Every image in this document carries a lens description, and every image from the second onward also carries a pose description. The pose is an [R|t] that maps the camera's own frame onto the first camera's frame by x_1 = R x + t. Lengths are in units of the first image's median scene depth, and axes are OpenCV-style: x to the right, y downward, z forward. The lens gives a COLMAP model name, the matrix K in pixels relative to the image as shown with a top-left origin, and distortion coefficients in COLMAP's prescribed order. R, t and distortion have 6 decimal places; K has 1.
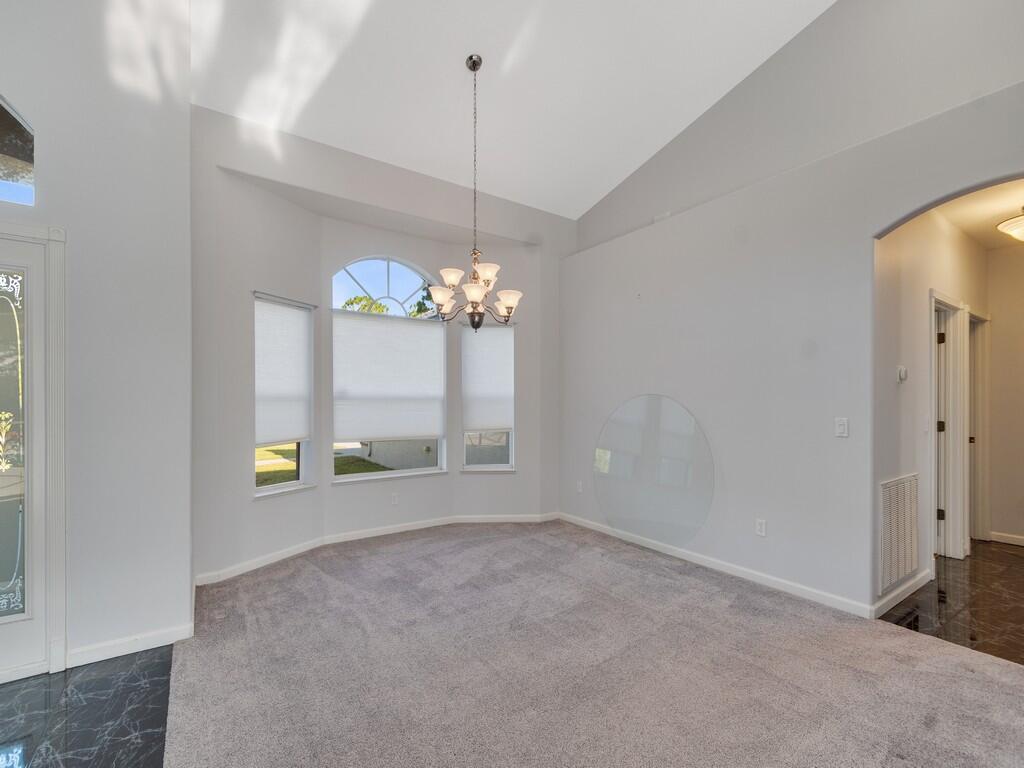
lens RADIAL K [[447.1, 0, 500.7], [0, 447.1, 406.0], [0, 0, 1]] dist [0.005238, -0.008358]
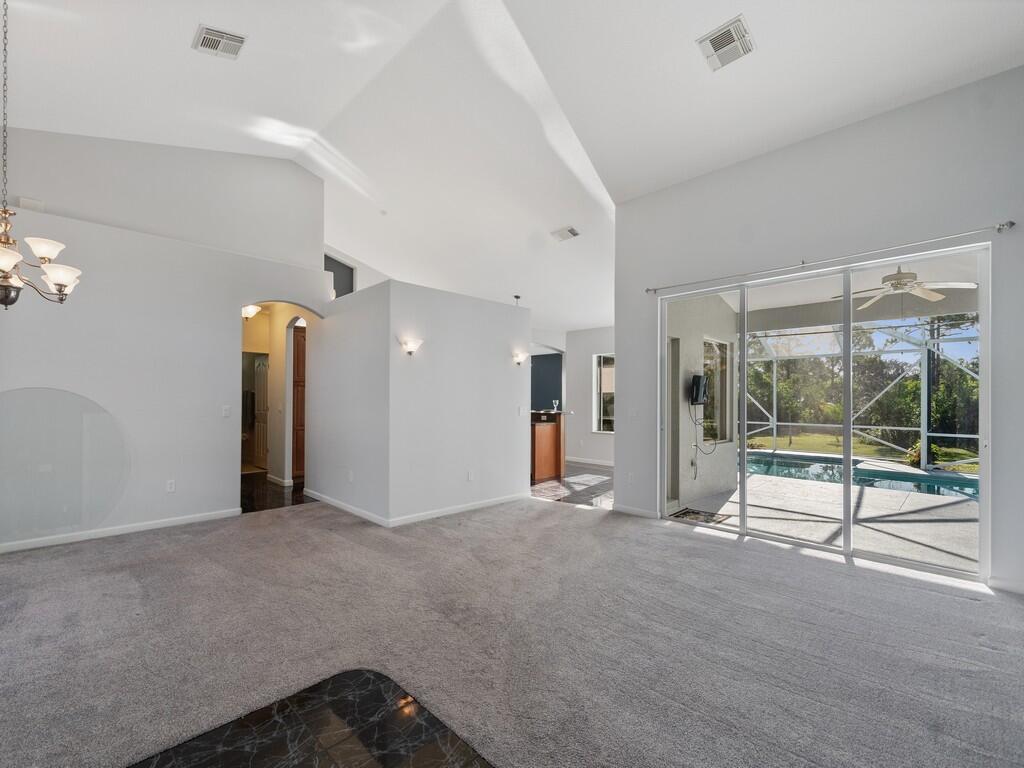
lens RADIAL K [[447.1, 0, 481.0], [0, 447.1, 394.8], [0, 0, 1]] dist [0.005238, -0.008358]
pose [[-0.177706, 0.004357, 0.984074, -0.893697], [-0.005181, 0.999972, -0.005363, -0.003396], [-0.984070, -0.006051, -0.177678, 0.285438]]
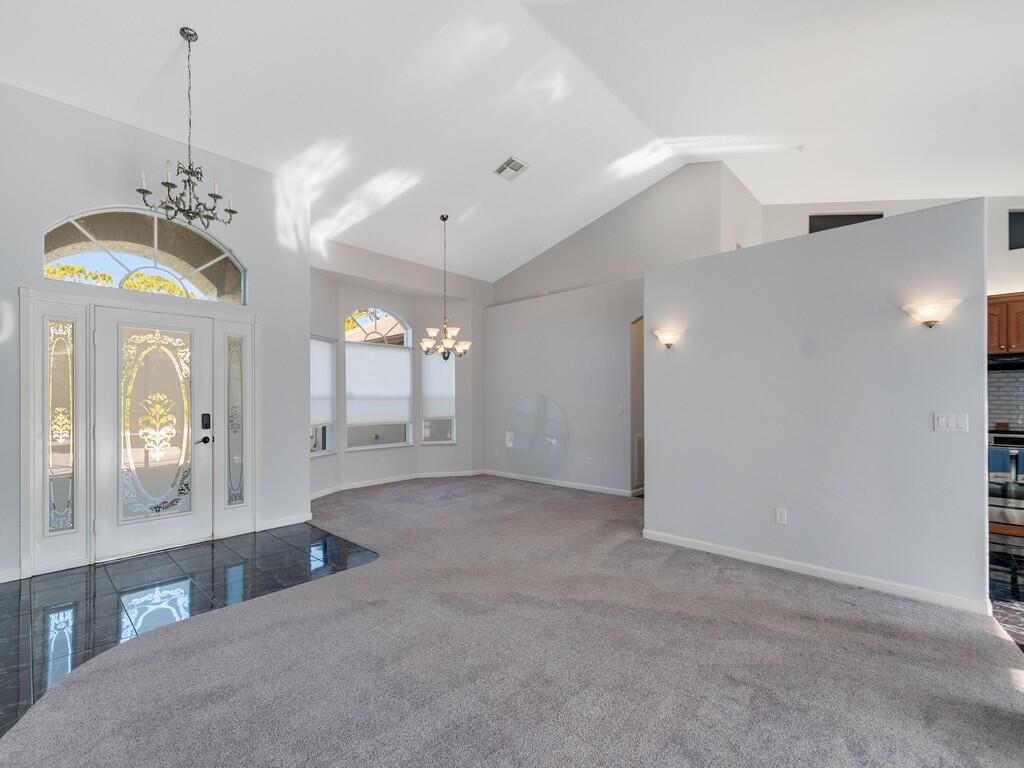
lens RADIAL K [[447.1, 0, 501.2], [0, 447.1, 404.4], [0, 0, 1]] dist [0.005238, -0.008358]
pose [[0.976396, -0.009549, 0.215775, -0.207489], [0.009124, 0.999954, 0.002963, 0.007359], [-0.215793, -0.000924, 0.976439, -0.775229]]
